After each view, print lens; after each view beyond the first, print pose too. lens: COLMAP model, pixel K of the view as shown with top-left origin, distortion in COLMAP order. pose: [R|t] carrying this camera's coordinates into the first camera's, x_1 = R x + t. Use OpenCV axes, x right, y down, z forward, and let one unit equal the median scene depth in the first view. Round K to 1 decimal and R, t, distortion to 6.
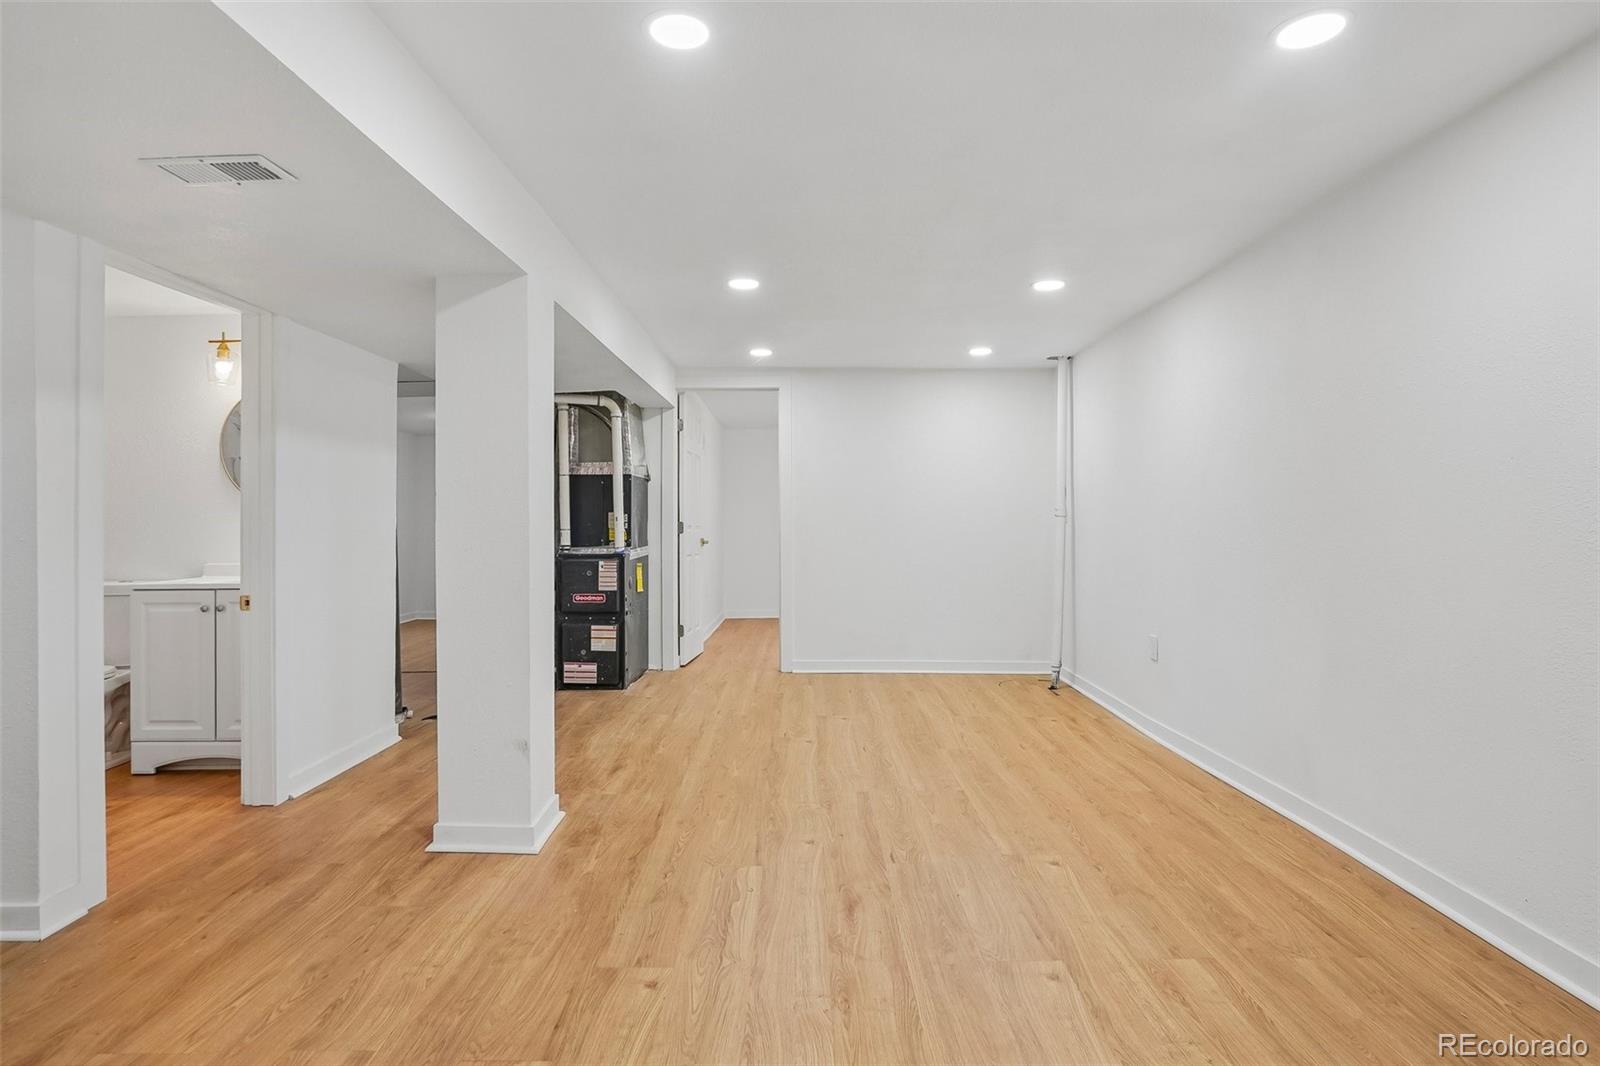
lens RADIAL K [[840.8, 0, 800.9], [0, 840.8, 524.0], [0, 0, 1]] dist [-0.037368, 0.022918]
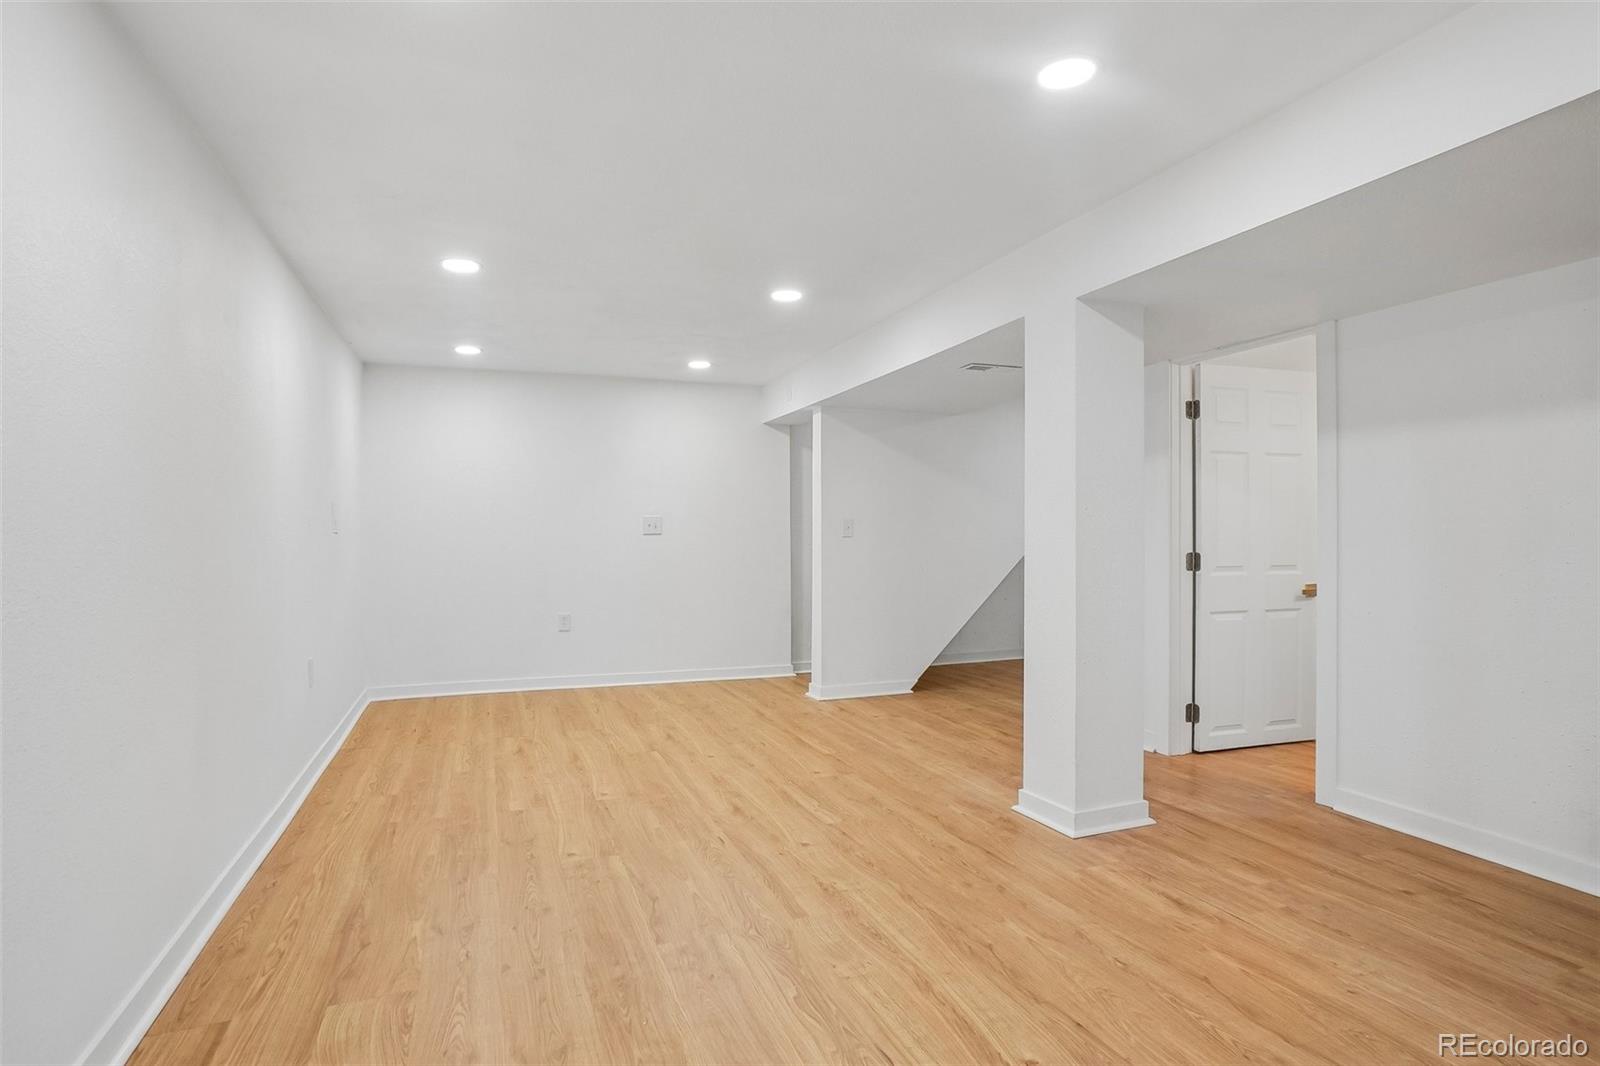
lens RADIAL K [[840.8, 0, 800.9], [0, 840.8, 524.0], [0, 0, 1]] dist [-0.037368, 0.022918]
pose [[-0.934697, 0.002535, -0.355437, 0.280263], [0.005290, 0.999963, -0.006782, -0.004419], [0.355407, -0.008219, -0.934676, 1.445749]]
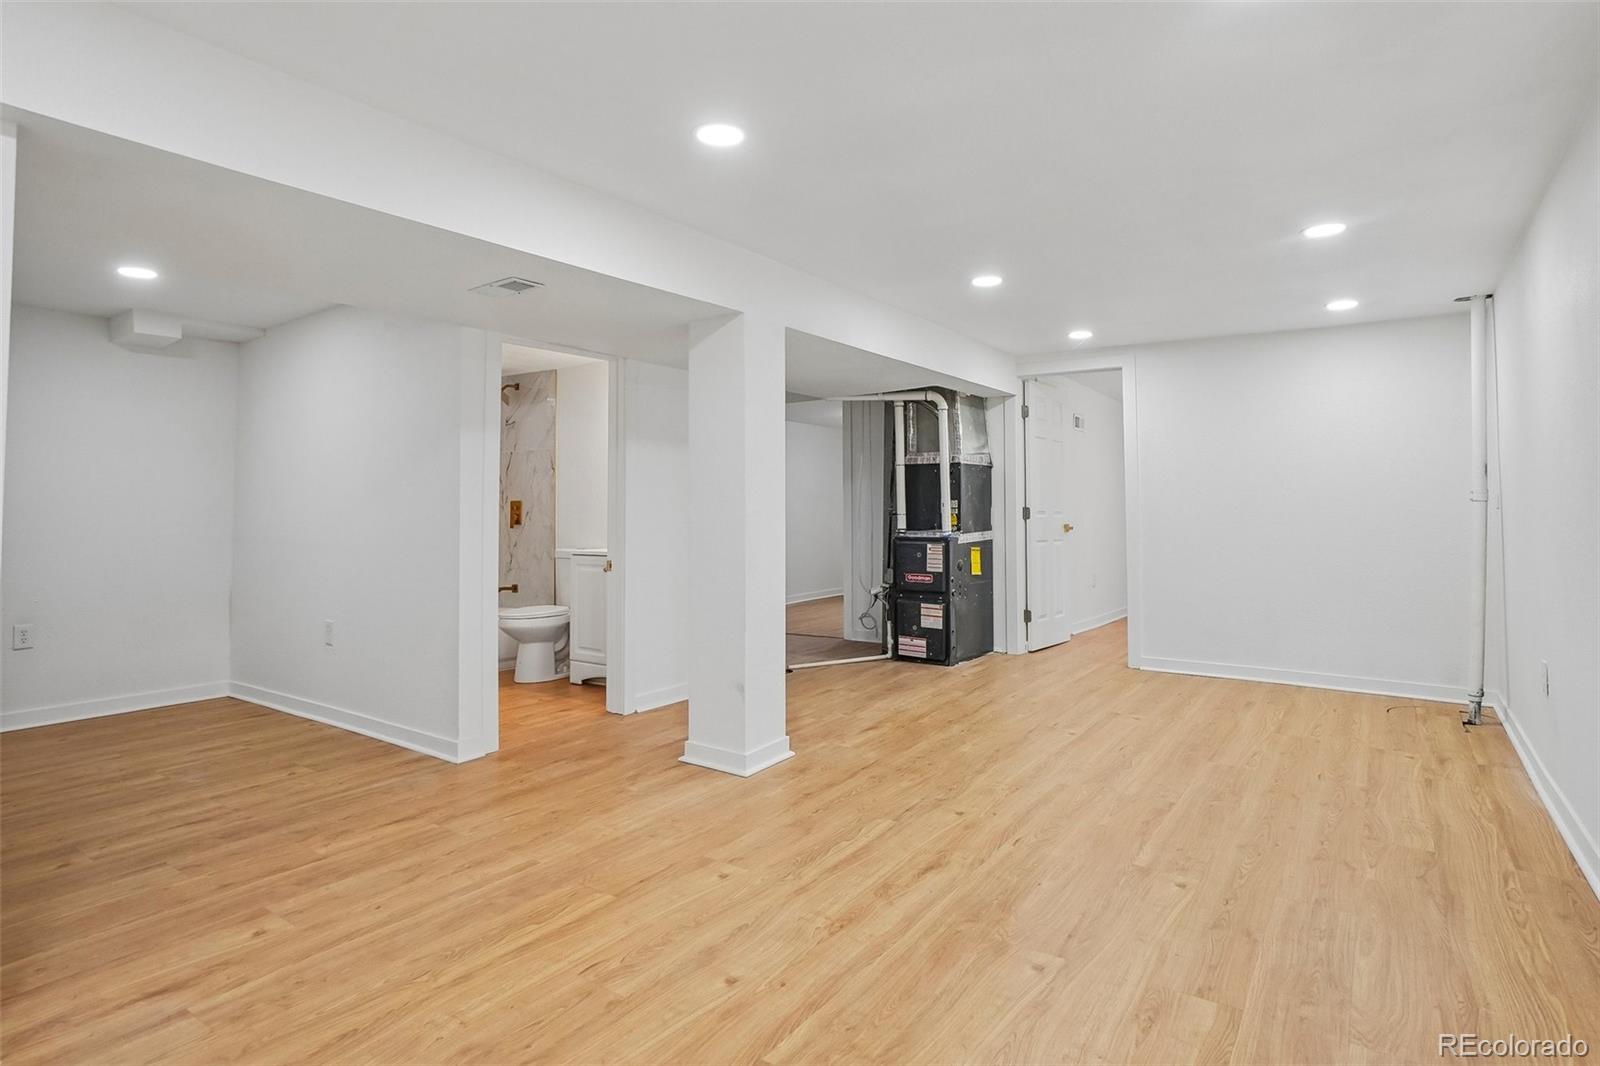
lens RADIAL K [[858.5, 0, 790.2], [0, 858.5, 481.7], [0, 0, 1]] dist [-0.038800, 0.023642]
pose [[0.820319, -0.015901, -0.571685, 0.336842], [-0.001566, 0.999547, -0.030048, -0.003255], [0.571904, 0.025544, 0.819923, -0.009519]]
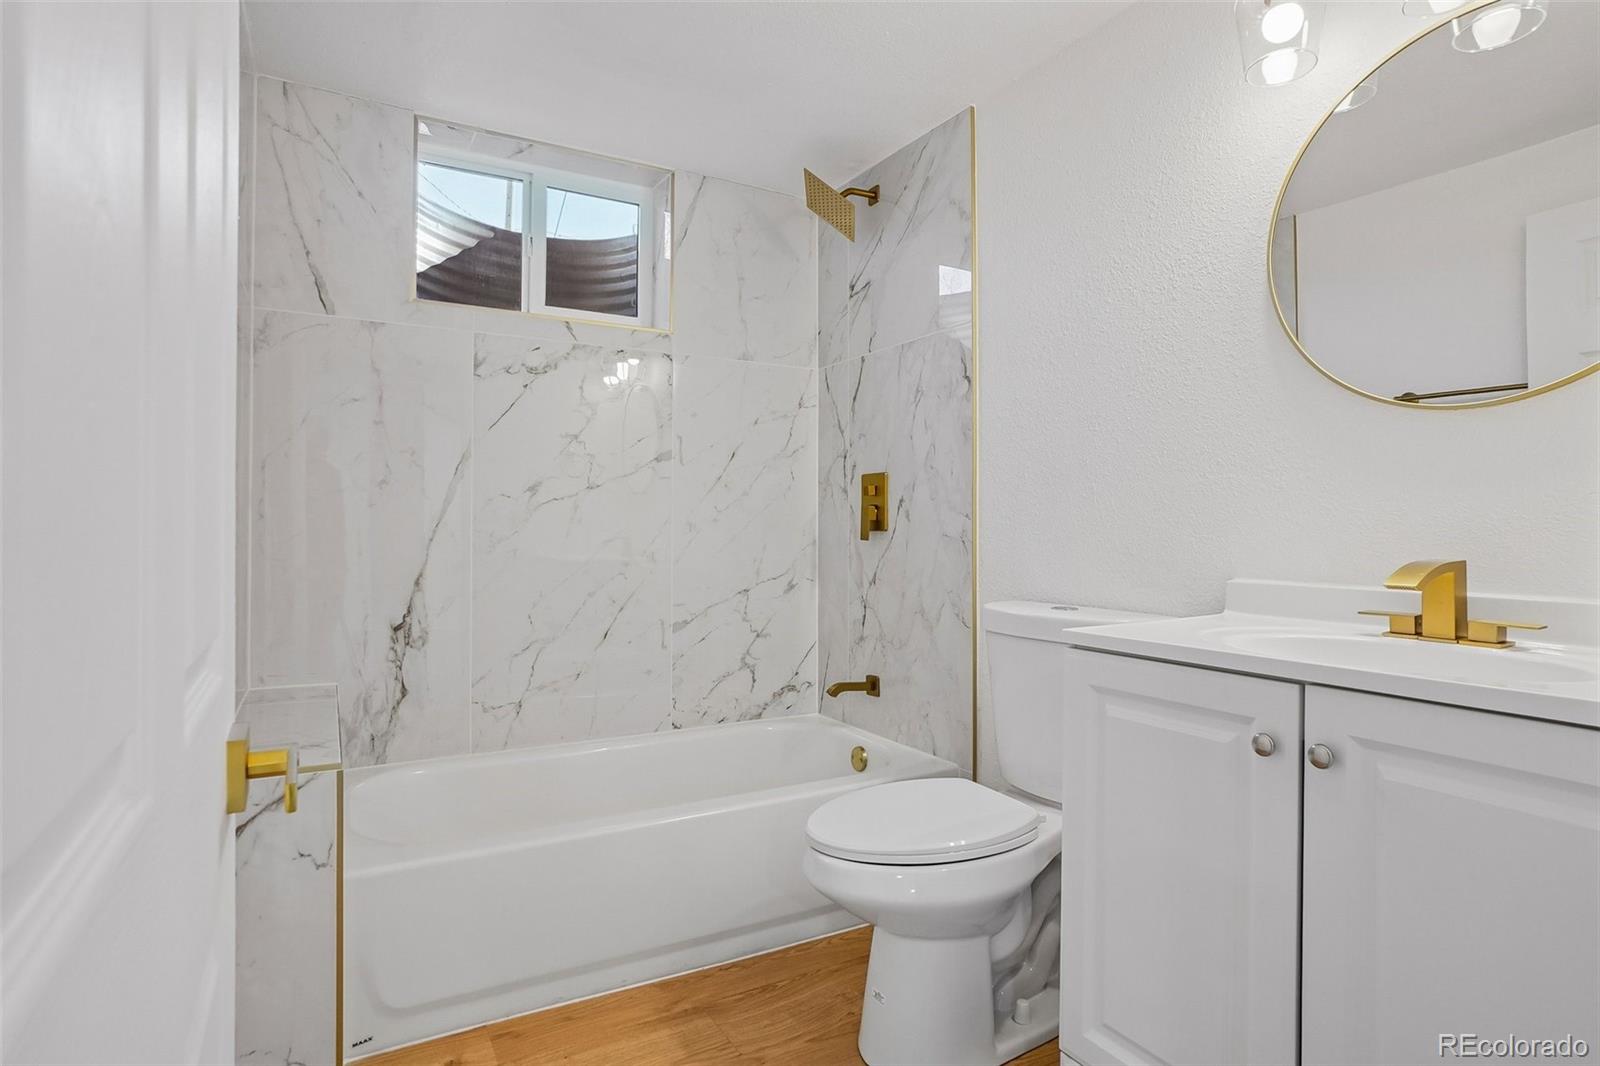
lens RADIAL K [[840.8, 0, 800.9], [0, 840.8, 524.0], [0, 0, 1]] dist [-0.037368, 0.022918]
pose [[0.517317, 0.004058, -0.855784, -0.508889], [-0.001403, 0.999991, 0.003894, 0.022774], [0.855793, -0.000814, 0.517318, 0.653942]]
